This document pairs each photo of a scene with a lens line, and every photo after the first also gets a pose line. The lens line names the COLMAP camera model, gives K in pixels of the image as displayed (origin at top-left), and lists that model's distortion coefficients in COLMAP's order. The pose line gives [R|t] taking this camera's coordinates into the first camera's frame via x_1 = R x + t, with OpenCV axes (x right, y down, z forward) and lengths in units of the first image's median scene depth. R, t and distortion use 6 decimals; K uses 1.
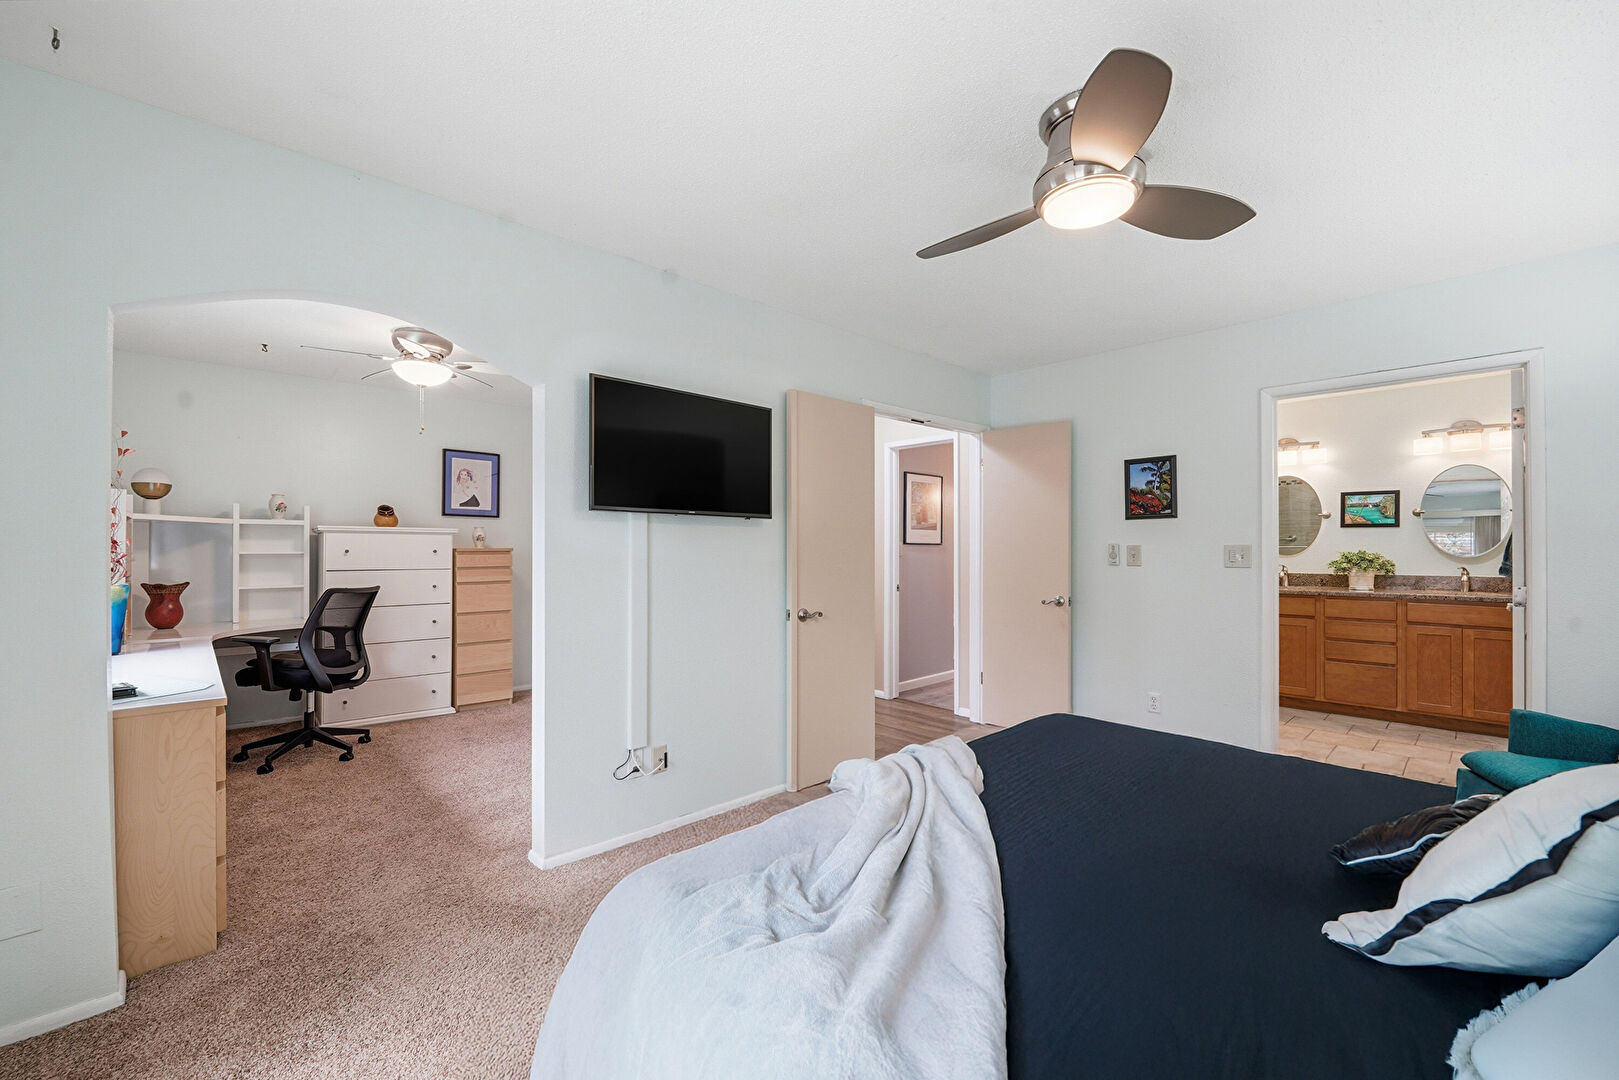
lens RADIAL K [[659.3, 0, 803.0], [0, 659.3, 545.5], [0, 0, 1]] dist [-0.007490, -0.001440]
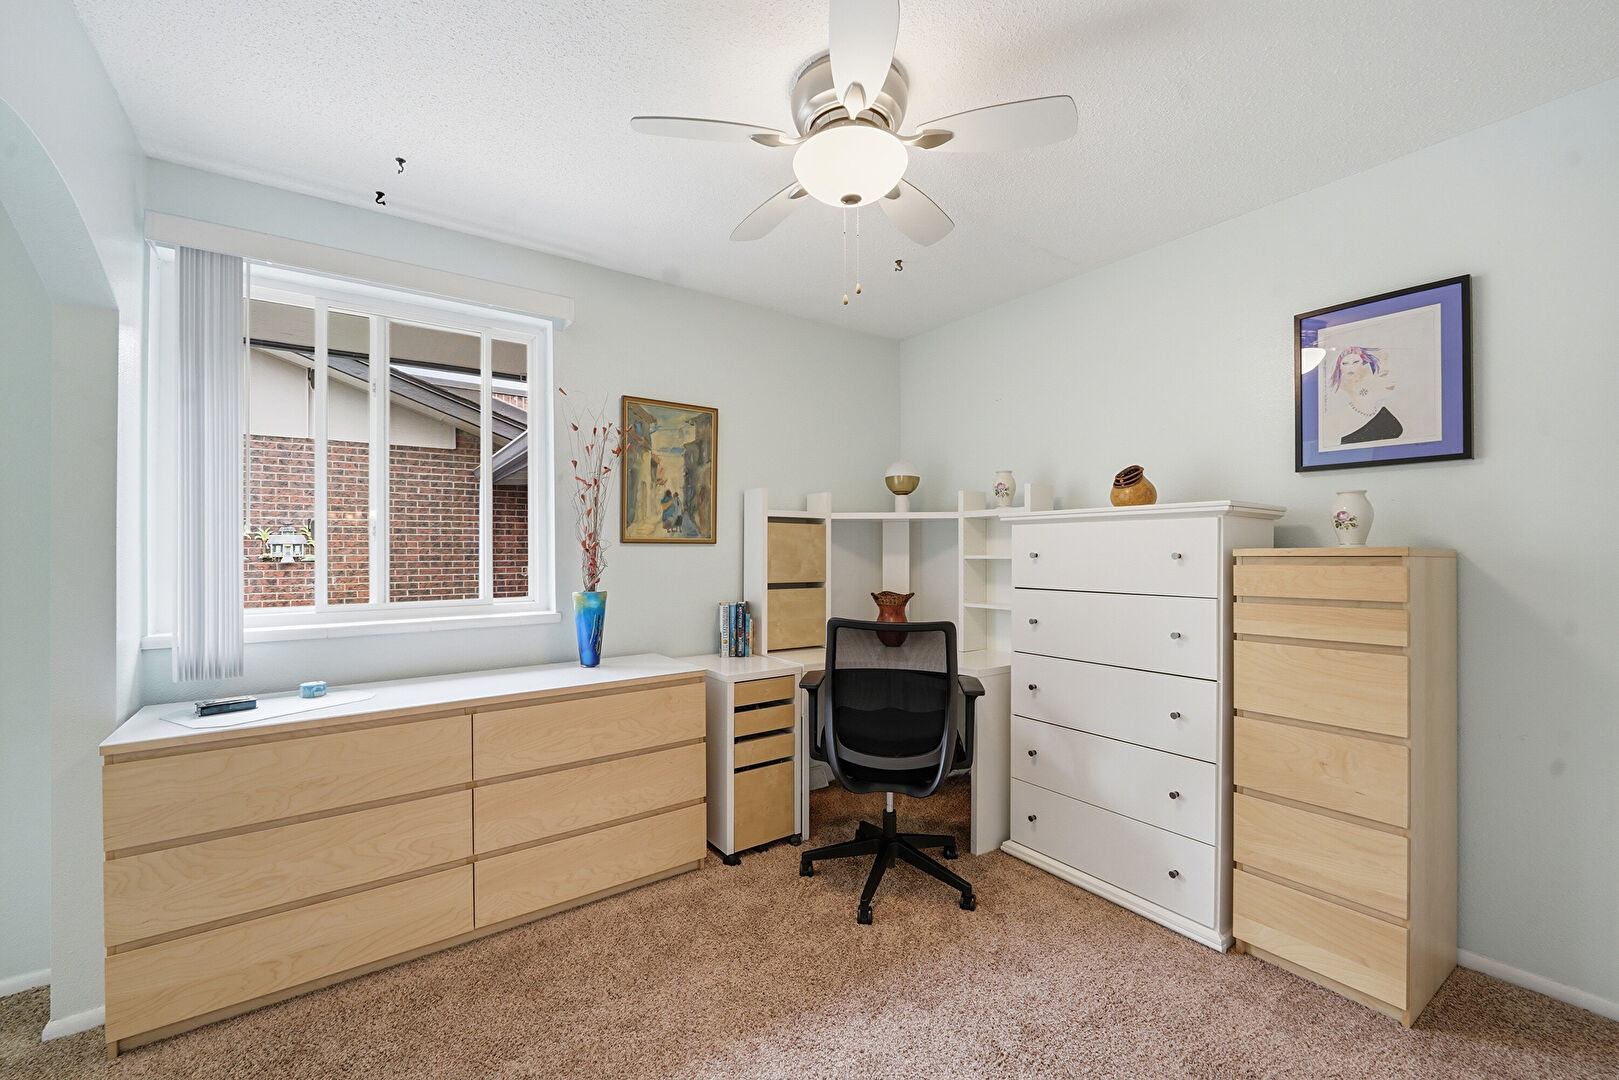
lens RADIAL K [[659.3, 0, 811.7], [0, 659.3, 546.0], [0, 0, 1]] dist [-0.007490, -0.001440]
pose [[-0.123722, -0.011688, -0.992248, -0.099108], [0.008855, 0.999878, -0.012882, 0.006540], [0.992277, -0.010380, -0.123603, 0.867913]]
